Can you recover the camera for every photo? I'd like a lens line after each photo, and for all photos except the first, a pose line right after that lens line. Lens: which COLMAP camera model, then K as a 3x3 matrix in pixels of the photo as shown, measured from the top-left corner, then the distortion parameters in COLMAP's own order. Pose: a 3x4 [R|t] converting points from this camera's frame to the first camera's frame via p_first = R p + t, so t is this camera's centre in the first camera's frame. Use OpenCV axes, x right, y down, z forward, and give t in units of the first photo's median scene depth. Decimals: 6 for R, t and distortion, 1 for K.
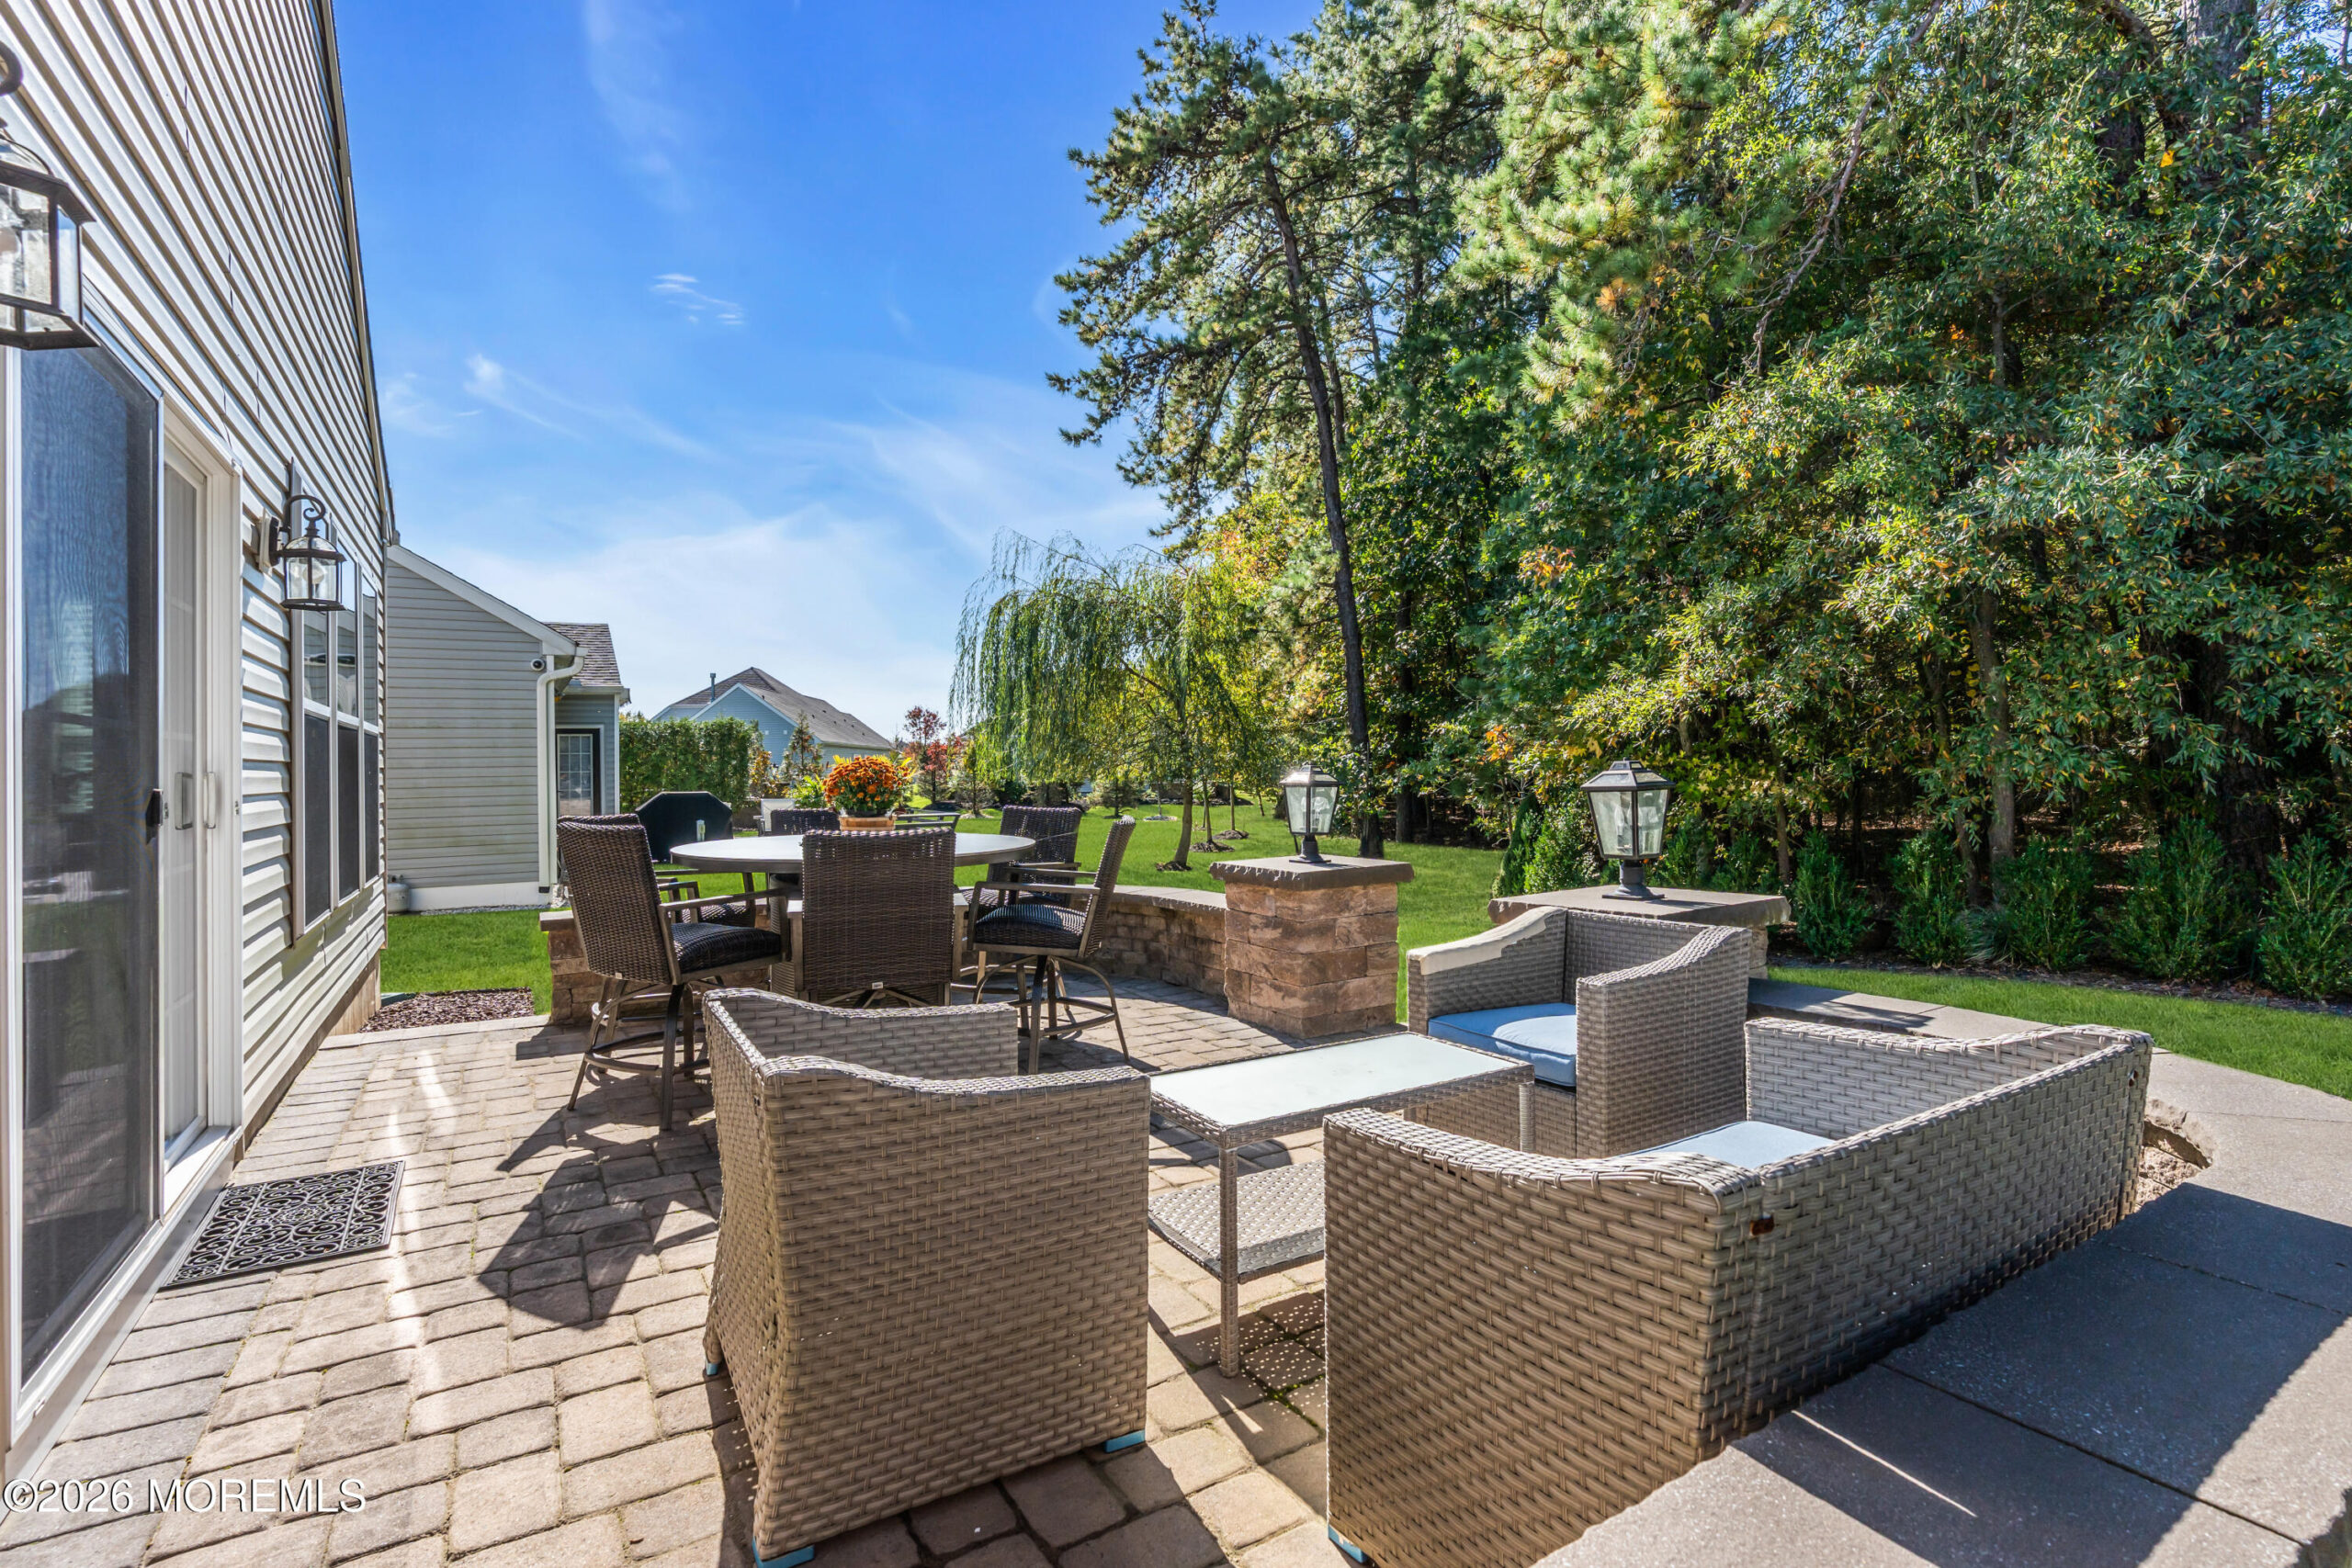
lens RADIAL K [[1100.6, 0, 1174.2], [0, 1100.6, 774.7], [0, 0, 1]] dist [-0.000810, -0.000267]
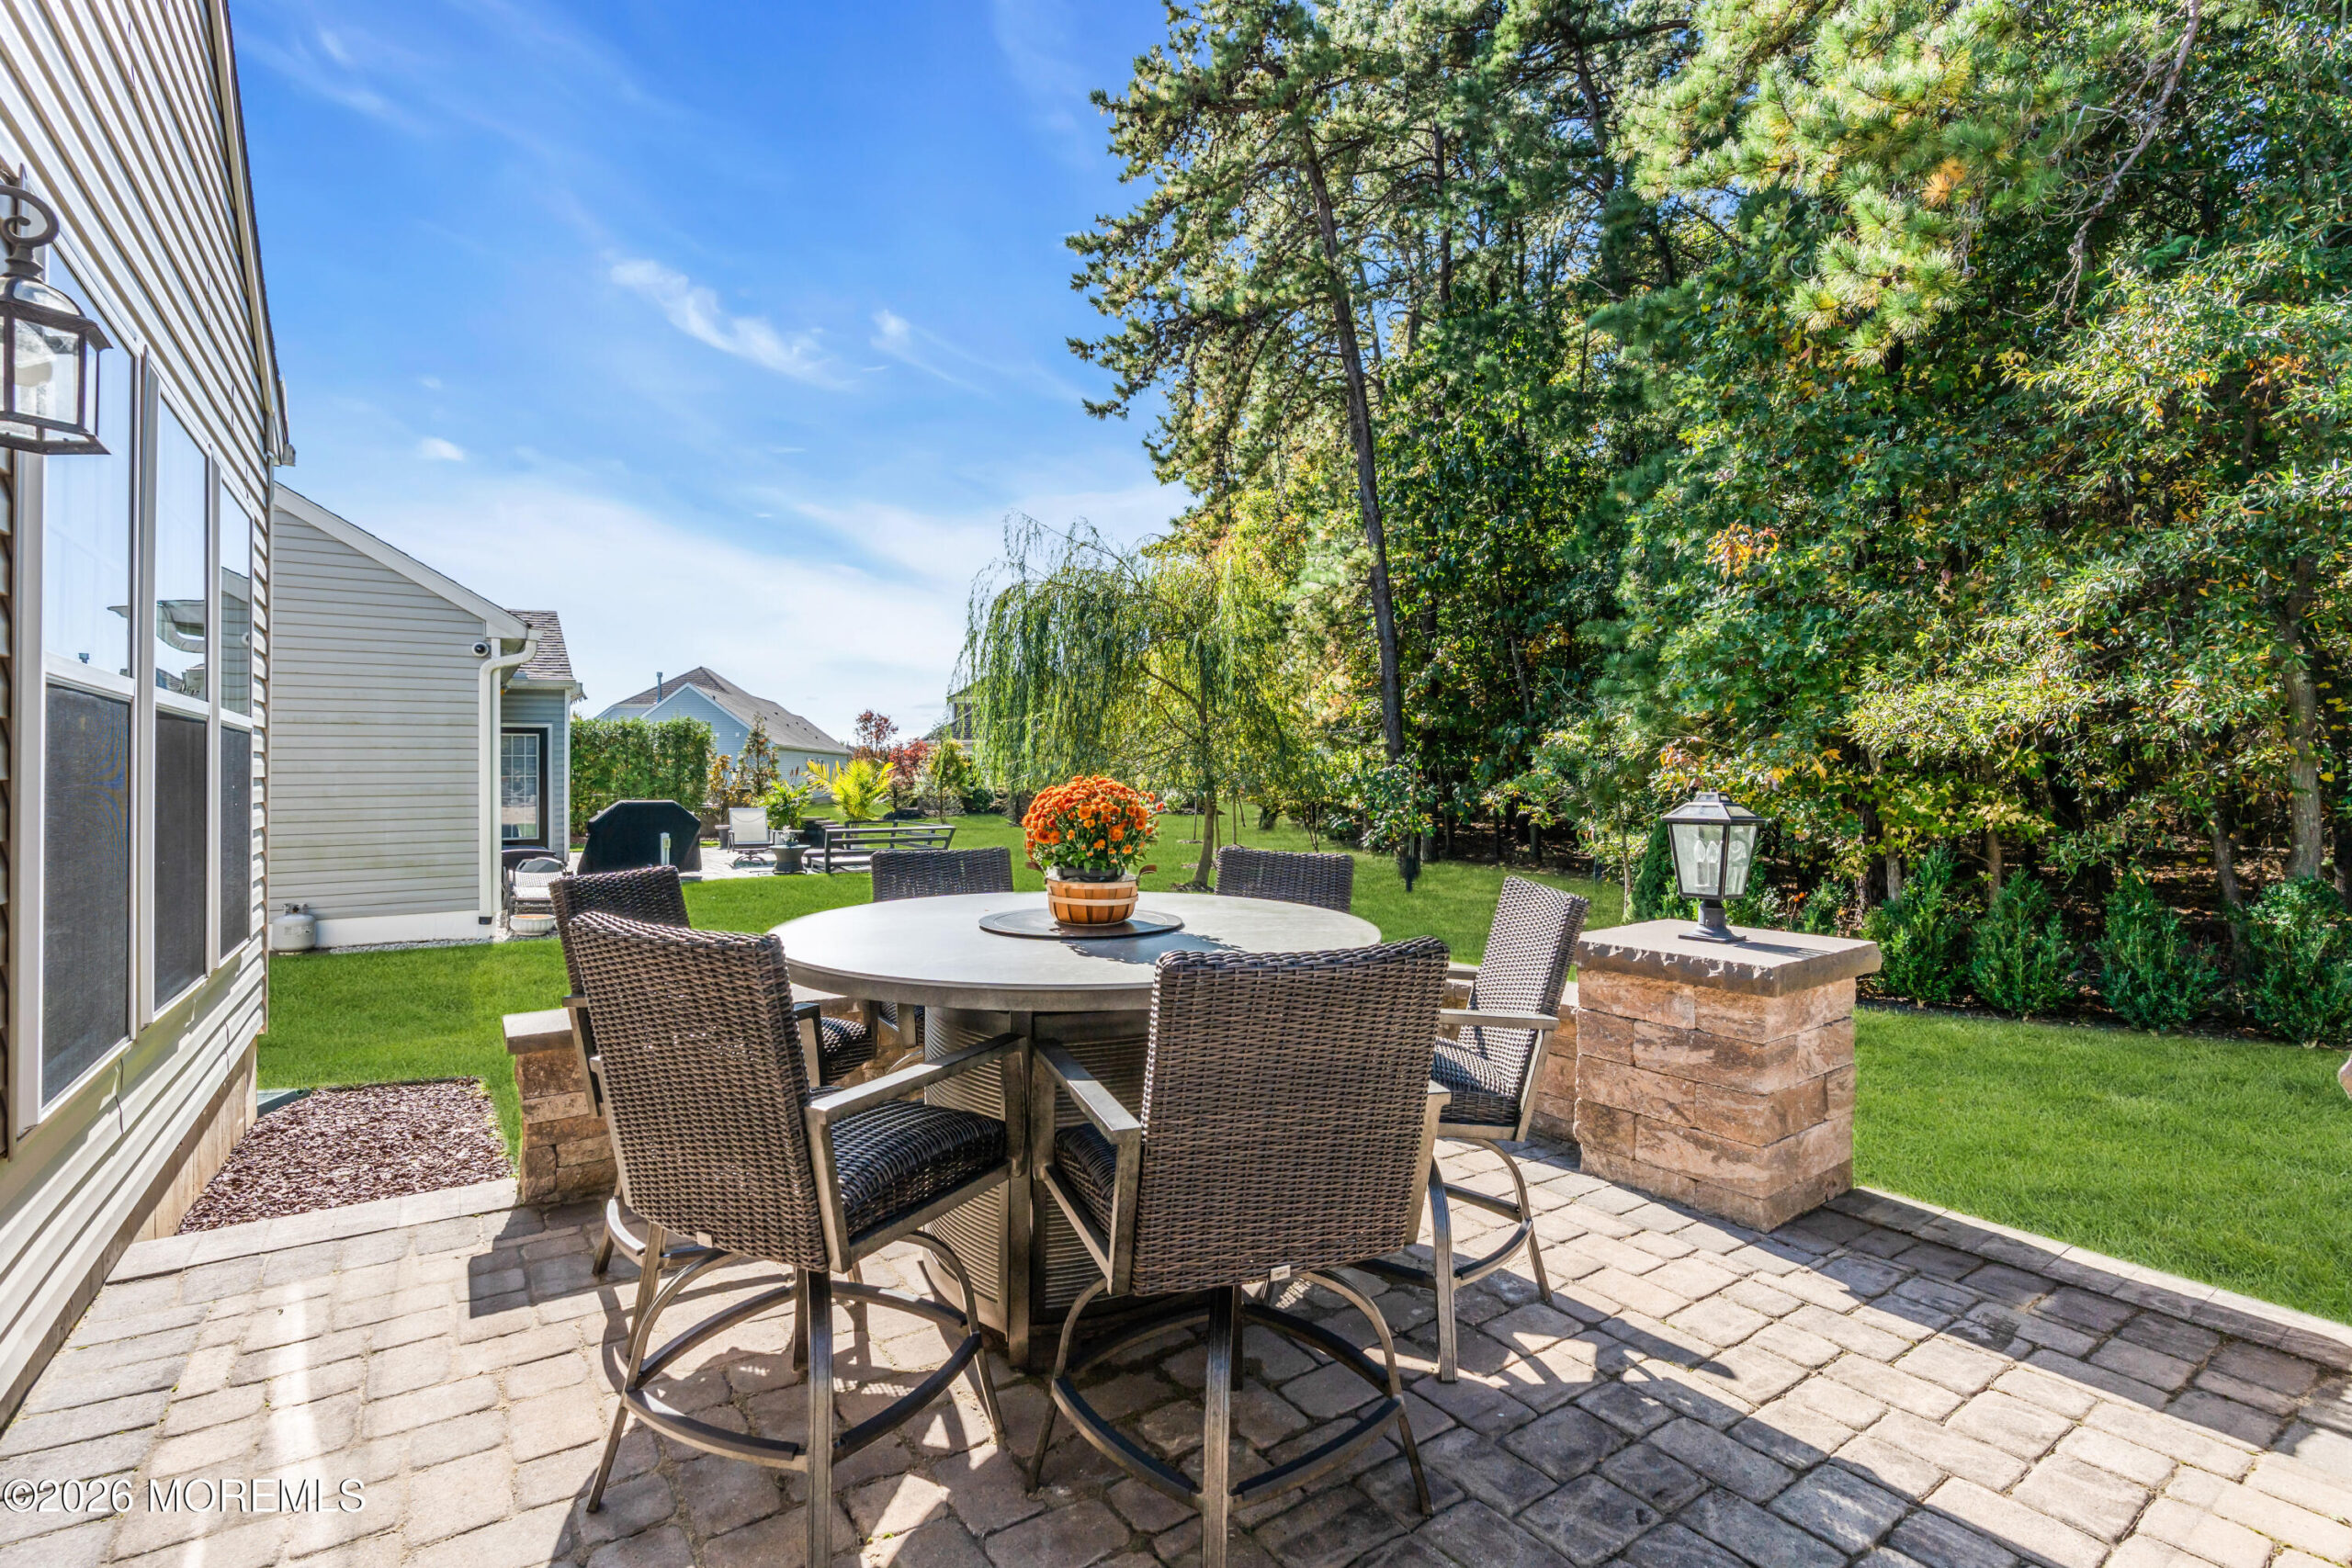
lens RADIAL K [[1085.8, 0, 1177.8], [0, 1085.8, 779.3], [0, 0, 1]] dist [-0.003812, -0.000230]
pose [[0.998426, 0.009638, 0.055248, -0.067065], [-0.009520, 0.999952, -0.002392, -0.003344], [-0.055269, 0.001862, 0.998470, 0.106456]]
